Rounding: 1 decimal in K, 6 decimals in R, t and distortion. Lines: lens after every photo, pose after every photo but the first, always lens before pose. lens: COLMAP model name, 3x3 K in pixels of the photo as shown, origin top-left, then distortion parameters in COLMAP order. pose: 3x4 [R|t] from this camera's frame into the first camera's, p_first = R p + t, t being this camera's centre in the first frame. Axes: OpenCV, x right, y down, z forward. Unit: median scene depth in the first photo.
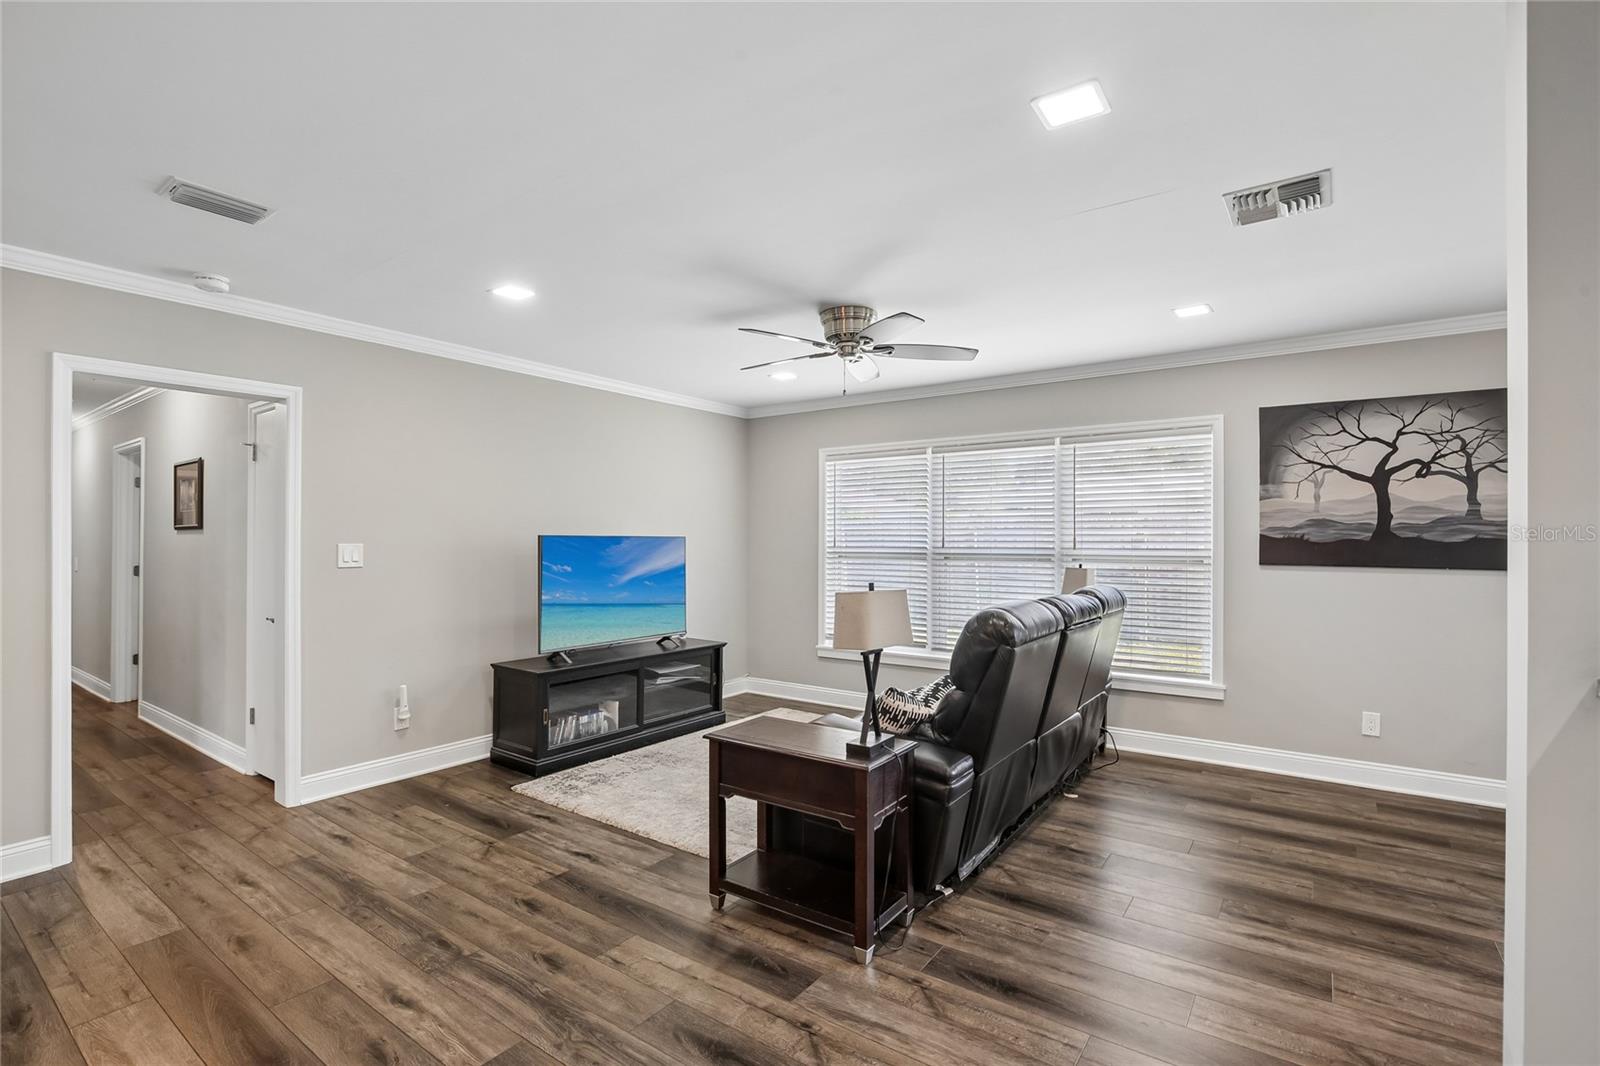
lens RADIAL K [[734.3, 0, 803.8], [0, 734.3, 541.6], [0, 0, 1]] dist [-0.033803, 0.002998]
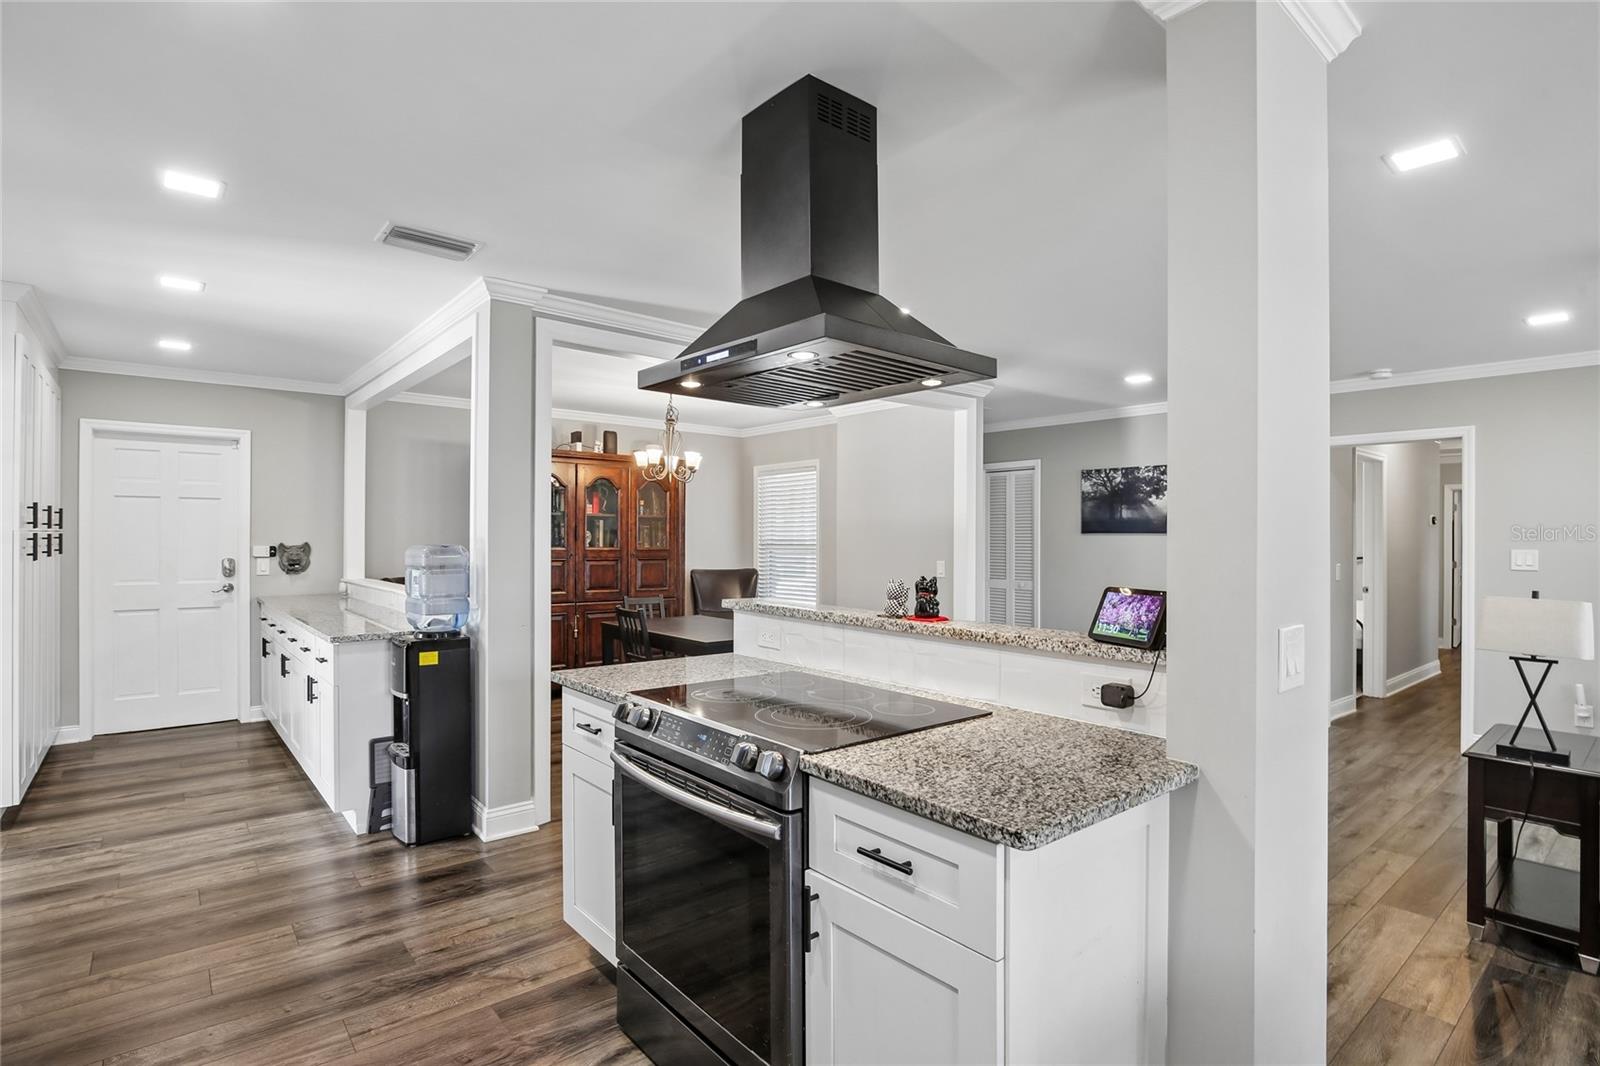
lens RADIAL K [[804.1, 0, 776.2], [0, 804.1, 549.4], [0, 0, 1]] dist [-0.020145, 0.004206]
pose [[-0.282385, 0.010424, -0.959244, 0.870138], [-0.010730, 0.999844, 0.014024, -0.004207], [0.959241, 0.014253, -0.282230, 0.187990]]
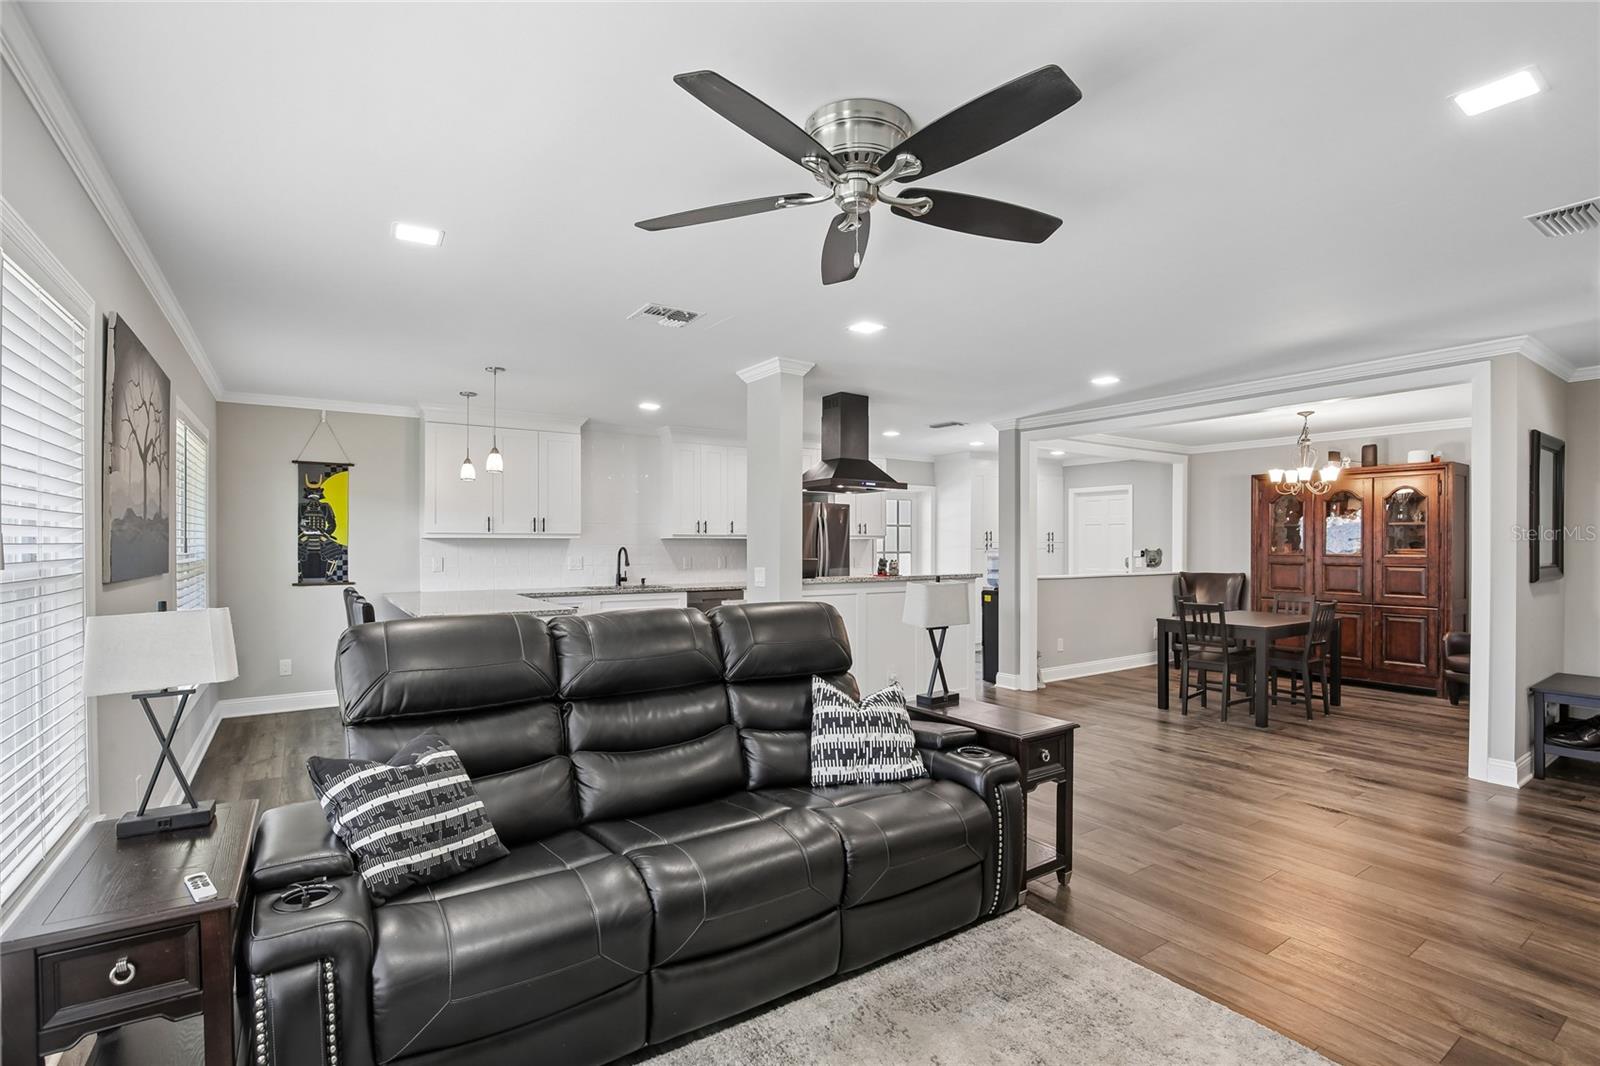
lens RADIAL K [[734.3, 0, 799.2], [0, 734.3, 544.8], [0, 0, 1]] dist [-0.033803, 0.002998]
pose [[-0.937539, -0.004375, 0.347852, -0.070200], [-0.003547, 0.999989, 0.003017, -0.001571], [-0.347862, 0.001594, -0.937544, 1.421355]]
